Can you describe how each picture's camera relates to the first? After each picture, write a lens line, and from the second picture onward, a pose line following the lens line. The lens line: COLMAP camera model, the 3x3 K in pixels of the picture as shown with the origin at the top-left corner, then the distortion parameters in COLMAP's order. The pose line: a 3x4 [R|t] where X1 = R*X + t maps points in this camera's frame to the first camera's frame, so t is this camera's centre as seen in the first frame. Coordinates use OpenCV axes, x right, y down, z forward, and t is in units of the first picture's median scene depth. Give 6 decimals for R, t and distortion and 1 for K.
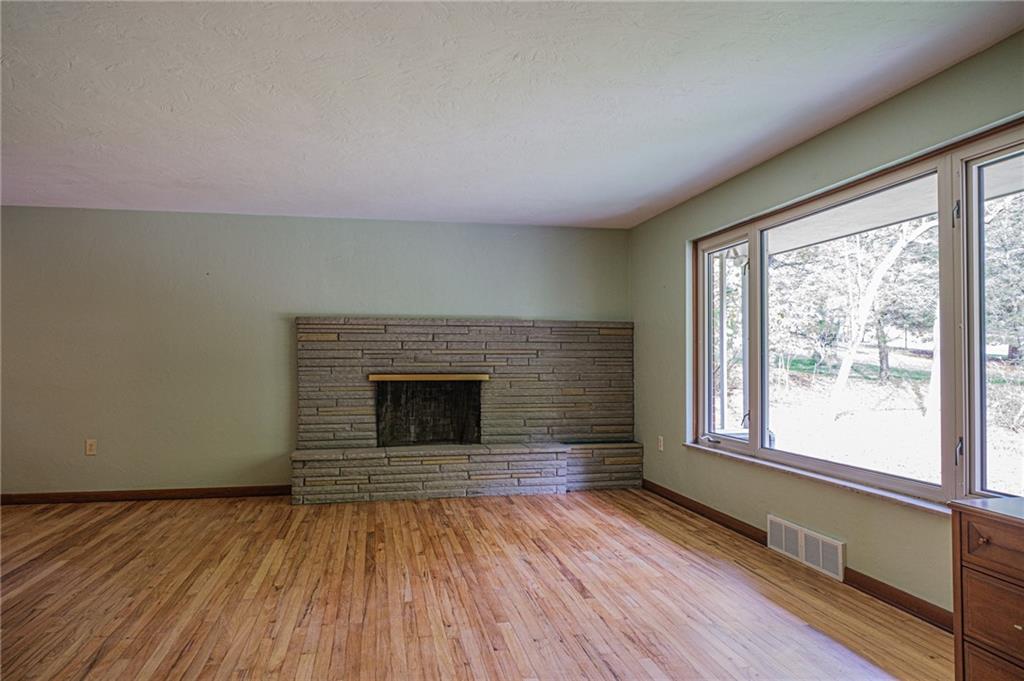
lens RADIAL K [[696.5, 0, 512.0], [0, 696.5, 340.5], [0, 0, 1]] dist [0.000789, -0.005298]
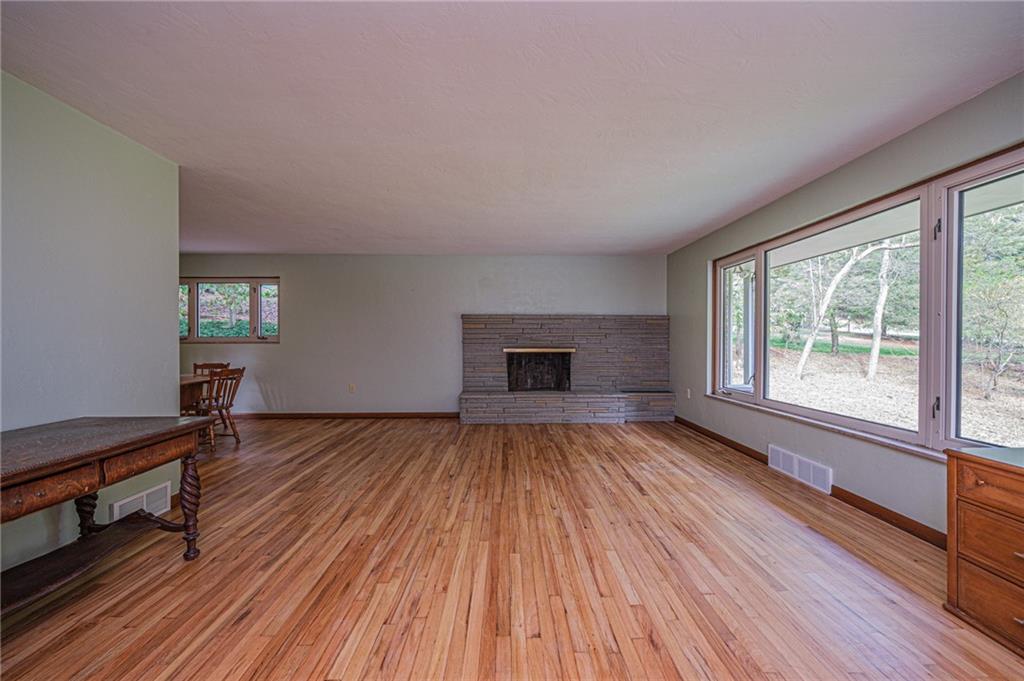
lens RADIAL K [[372.4, 0, 512.0], [0, 372.4, 340.5], [0, 0, 1]] dist [-0.000009, 0.000002]
pose [[0.984331, 0.000111, -0.176333, -0.032058], [0.005013, 0.999578, 0.028611, 0.005130], [0.176262, -0.029047, 0.983915, 0.144422]]
